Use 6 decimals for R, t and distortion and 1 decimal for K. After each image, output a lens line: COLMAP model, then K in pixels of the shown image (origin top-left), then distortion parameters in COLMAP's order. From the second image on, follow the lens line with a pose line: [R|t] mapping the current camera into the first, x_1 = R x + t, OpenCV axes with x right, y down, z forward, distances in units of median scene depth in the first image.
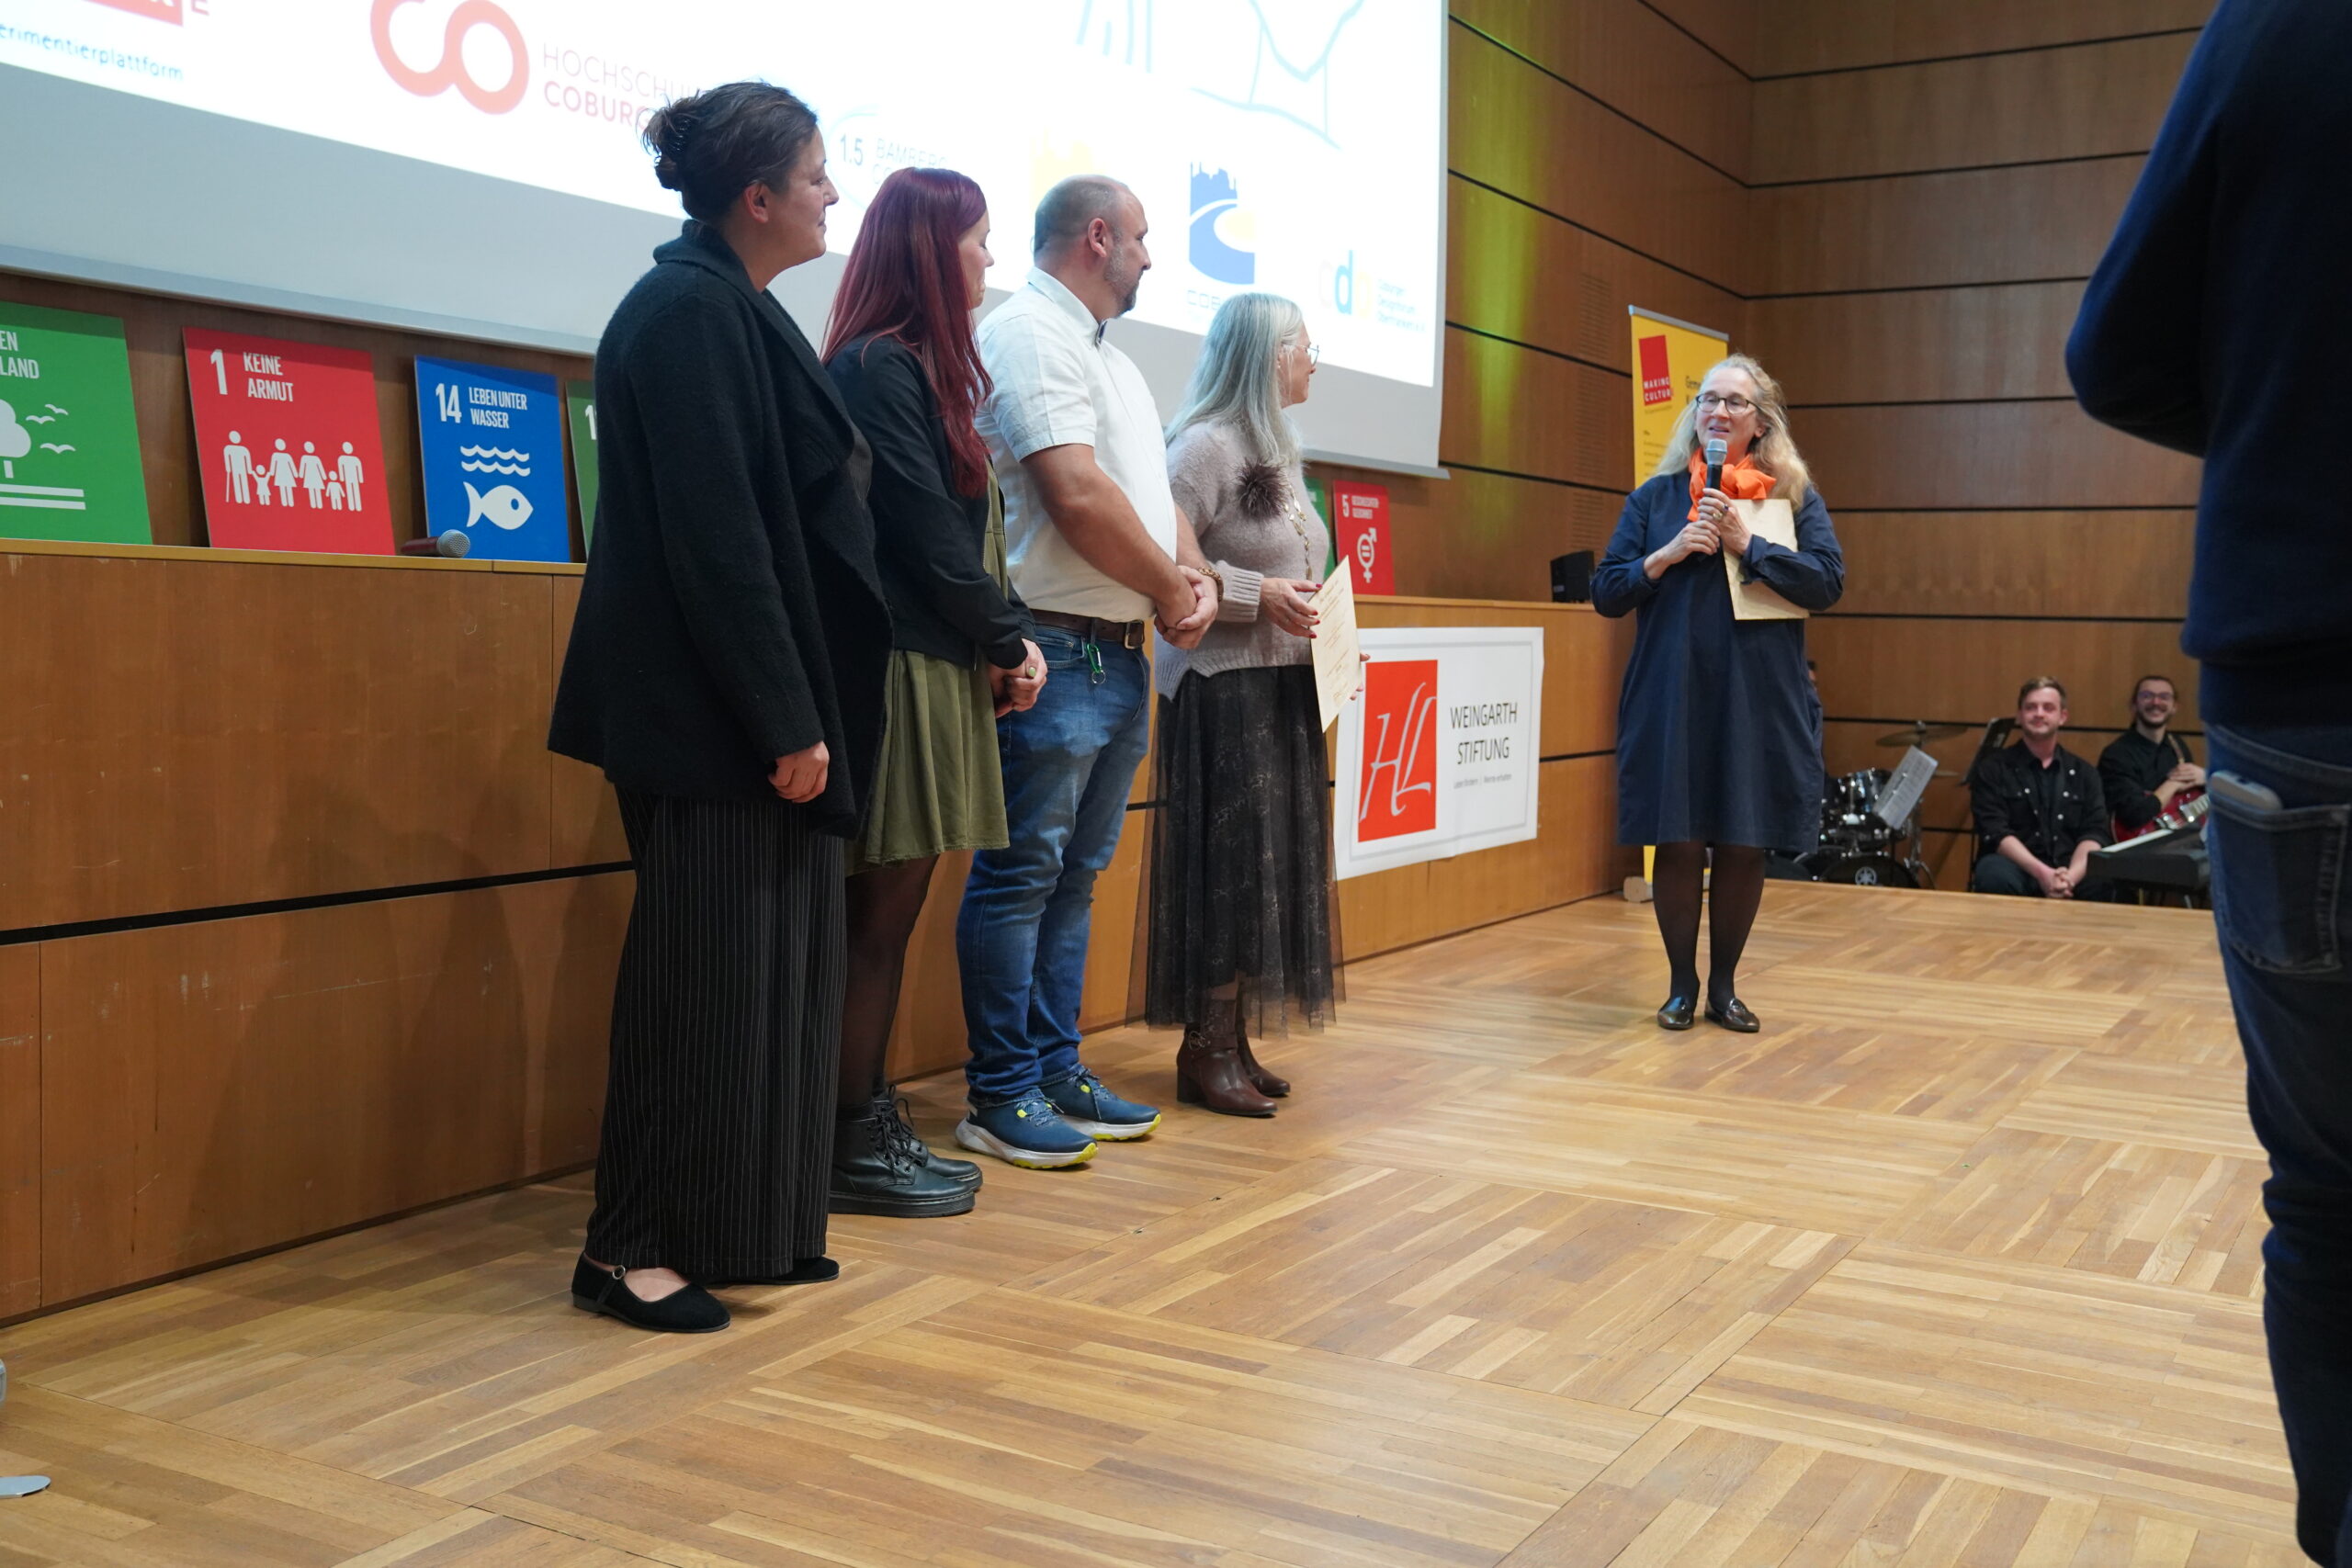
lens RADIAL K [[2269.4, 0, 1176.0], [0, 2269.4, 784.0], [0, 0, 1]] dist [-0.001464, 0.010344]
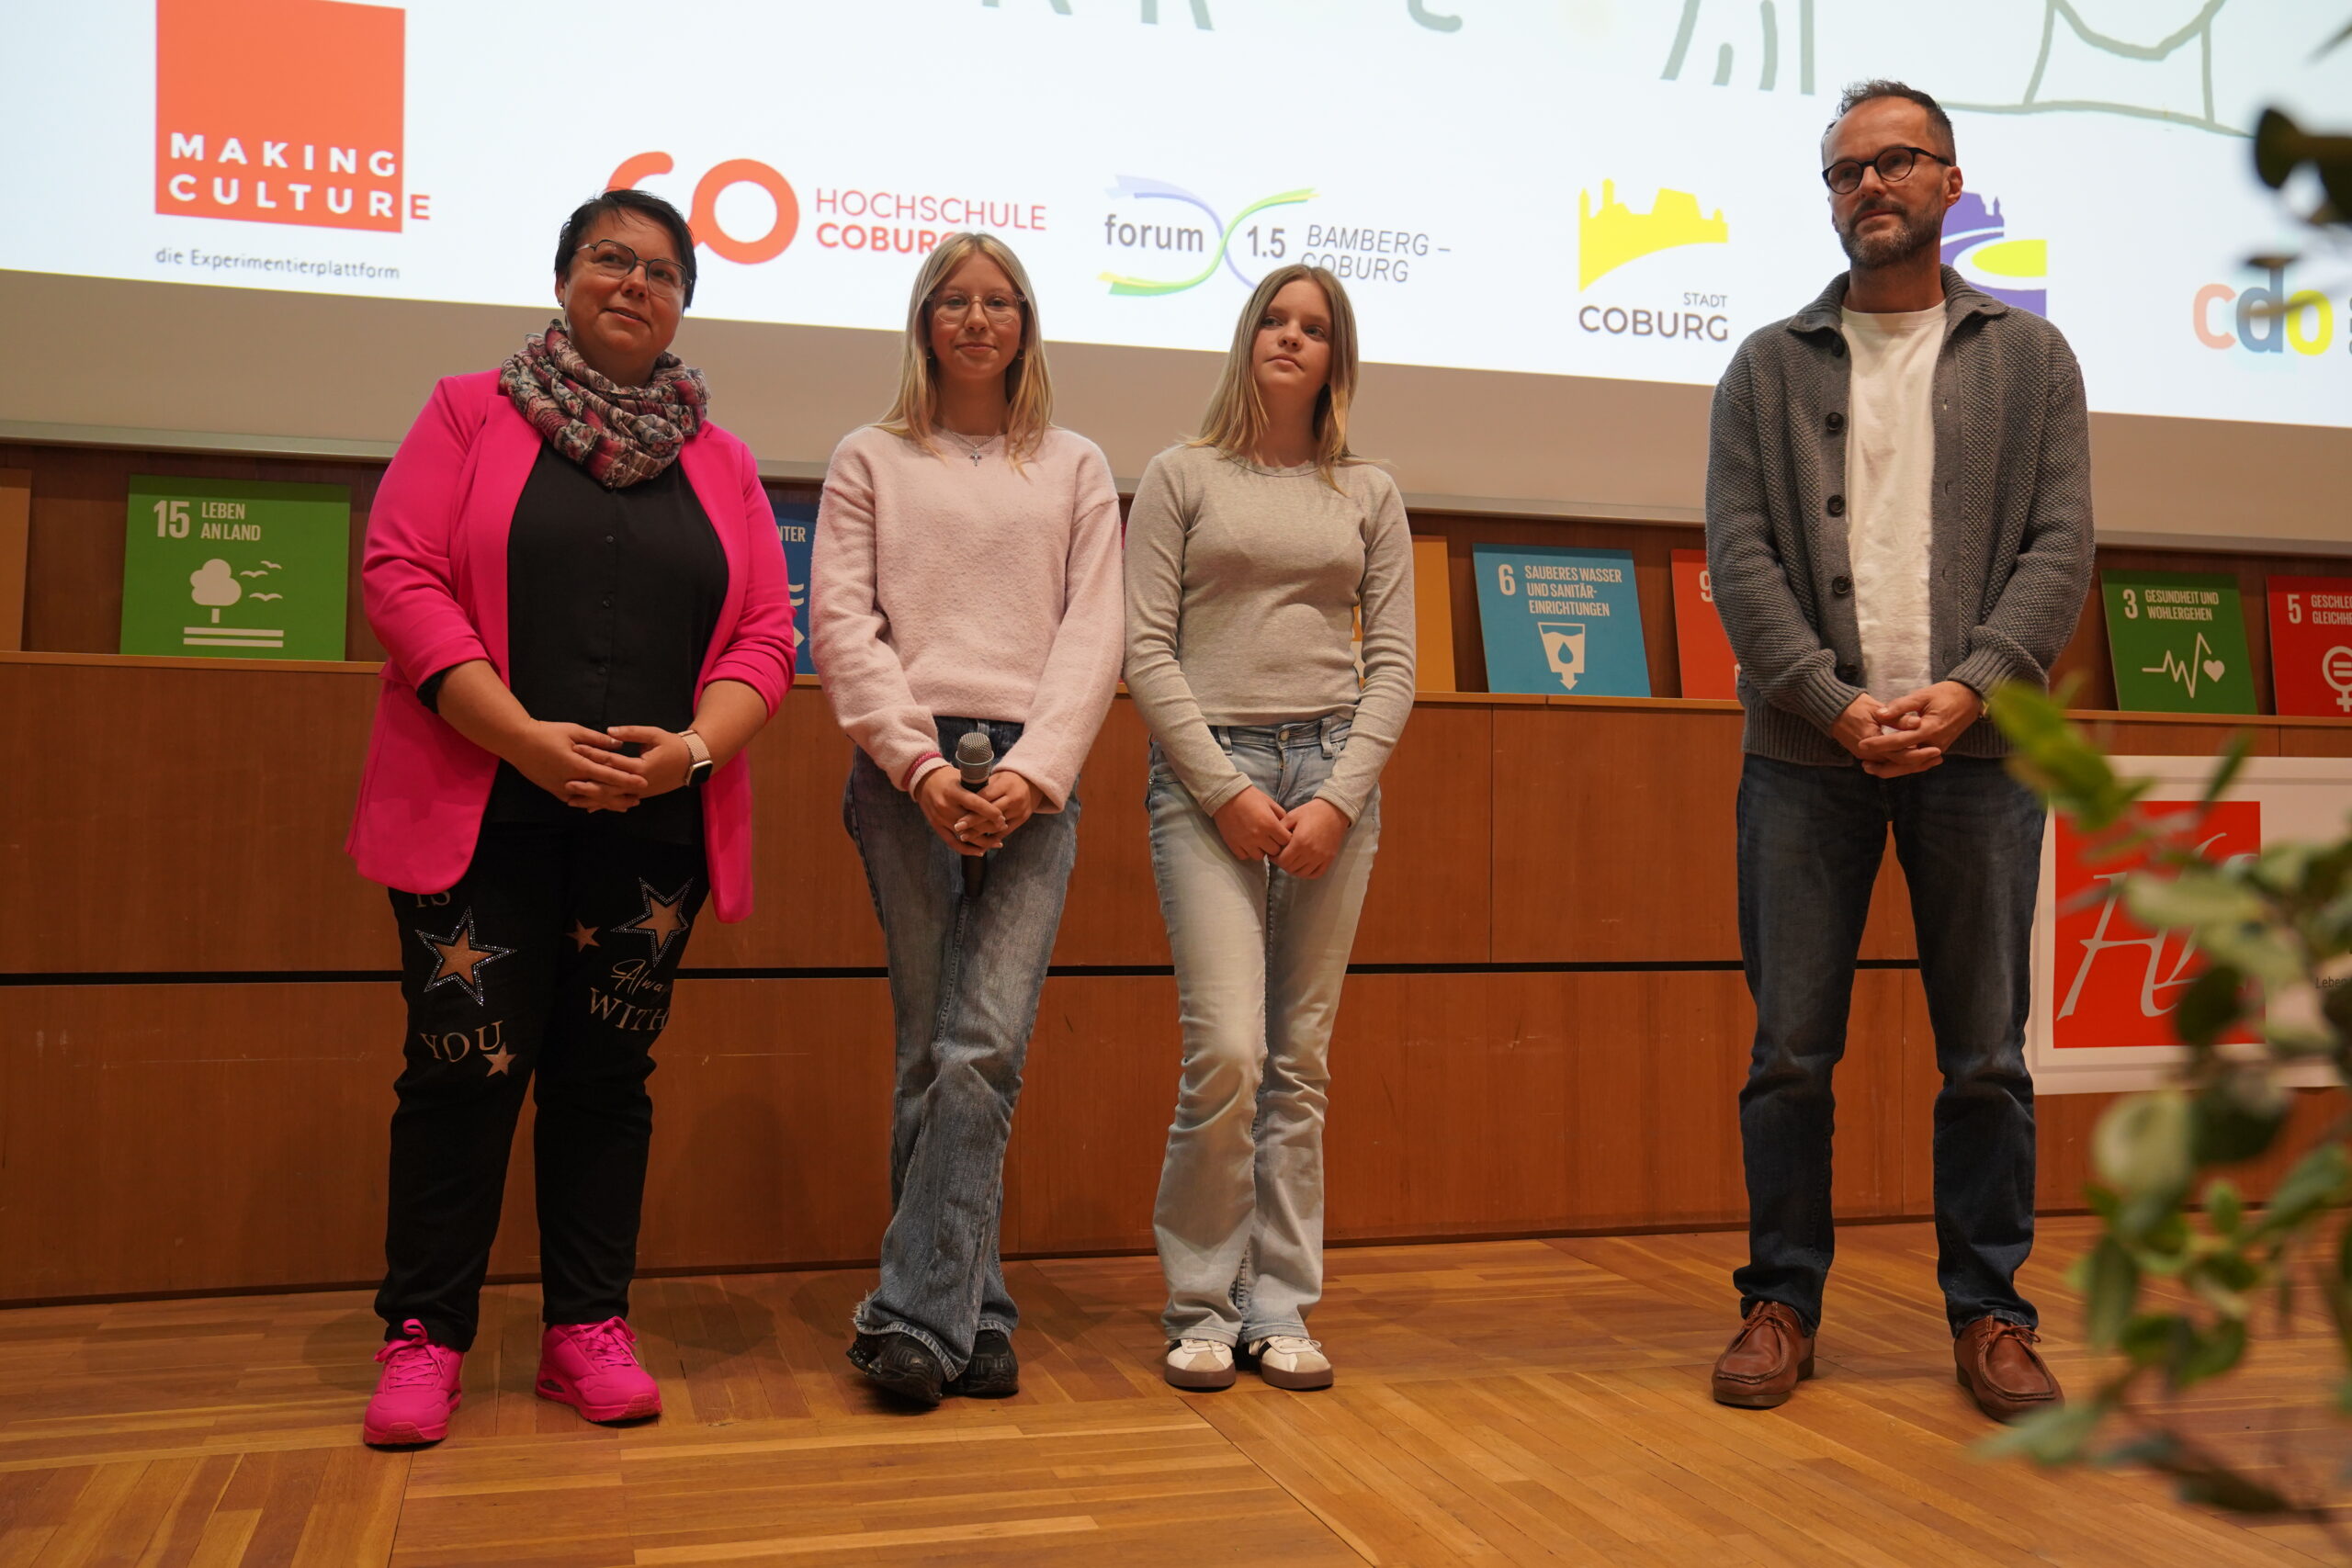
lens RADIAL K [[2236.8, 0, 1176.0], [0, 2236.8, 784.0], [0, 0, 1]] dist [-0.087044, 0.215160]
pose [[0.727824, -0.017111, -0.685551, 0.619853], [-0.047286, 0.996057, -0.075064, 0.013876], [0.684132, 0.087050, 0.724145, 0.469926]]
